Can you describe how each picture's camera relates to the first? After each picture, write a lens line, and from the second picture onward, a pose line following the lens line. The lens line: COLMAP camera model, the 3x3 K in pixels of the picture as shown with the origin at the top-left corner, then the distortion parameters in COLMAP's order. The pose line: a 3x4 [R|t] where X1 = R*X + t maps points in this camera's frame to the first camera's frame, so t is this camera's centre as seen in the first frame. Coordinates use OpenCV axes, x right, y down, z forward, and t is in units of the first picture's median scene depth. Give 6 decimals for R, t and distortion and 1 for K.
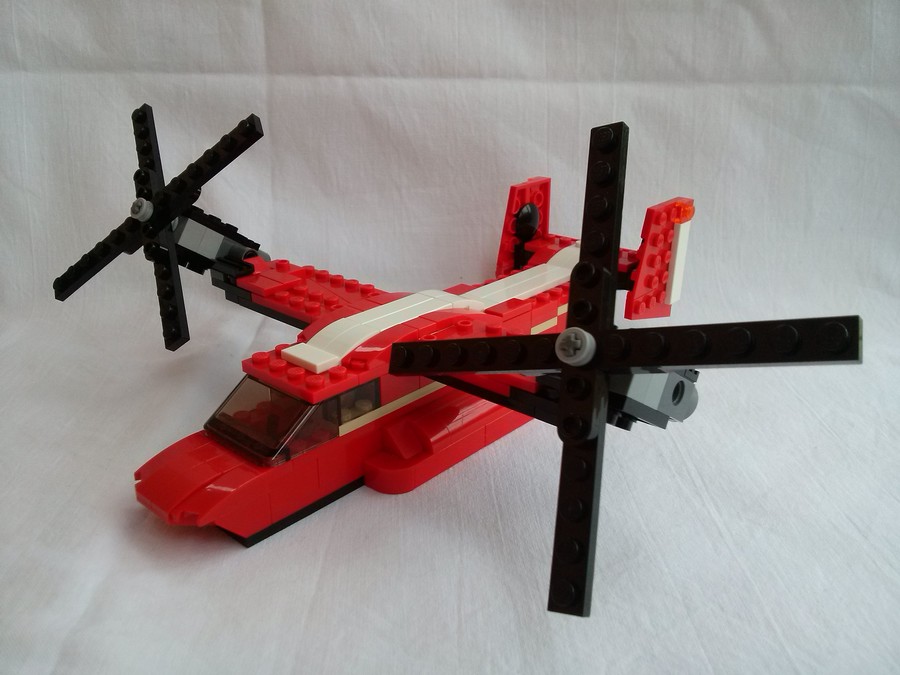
lens RADIAL K [[815.1, 0, 435.1], [0, 815.1, 339.9], [0, 0, 1]] dist [0.017070, -0.155031]
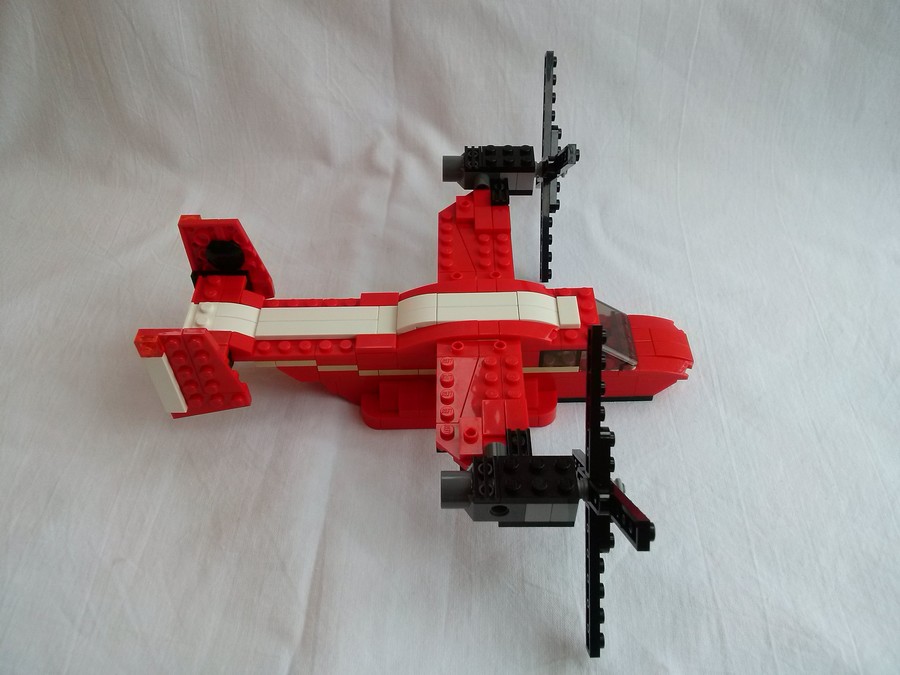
lens RADIAL K [[810.6, 0, 434.7], [0, 810.6, 339.3], [0, 0, 1]] dist [0.045040, -0.204365]
pose [[0.997356, 0.031411, -0.065527, -0.057274], [-0.002083, 0.913735, 0.406306, -0.323666], [0.072637, -0.405095, 0.911385, -0.218974]]
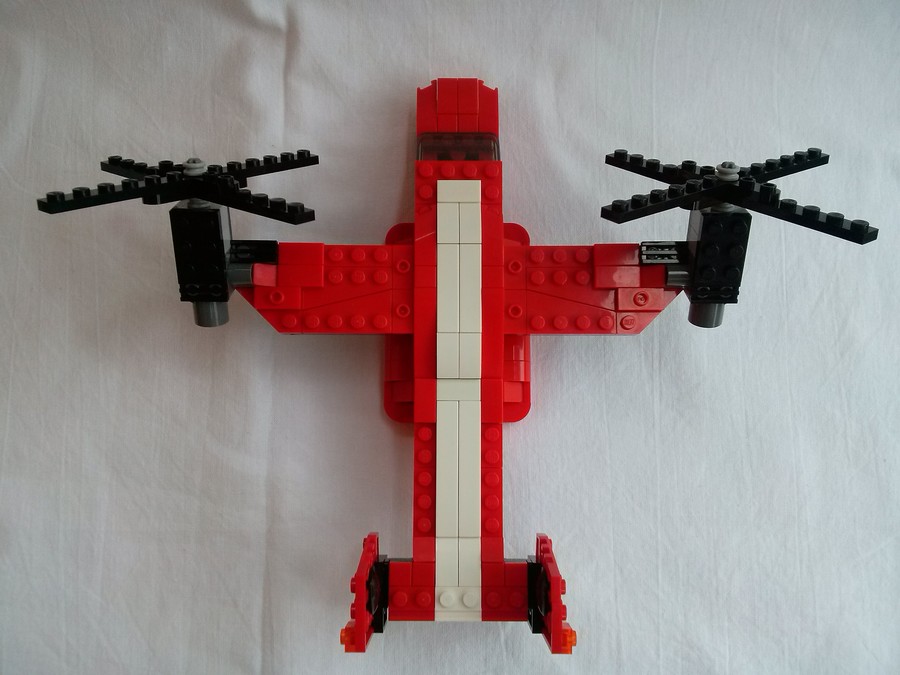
lens RADIAL K [[860.6, 0, 430.1], [0, 860.6, 362.8], [0, 0, 1]] dist [0.039910, -0.238809]
pose [[0.999969, 0.007883, -0.000846, -0.040196], [-0.002915, 0.464865, 0.885377, -0.746265], [0.007373, -0.885346, 0.464874, 0.211087]]
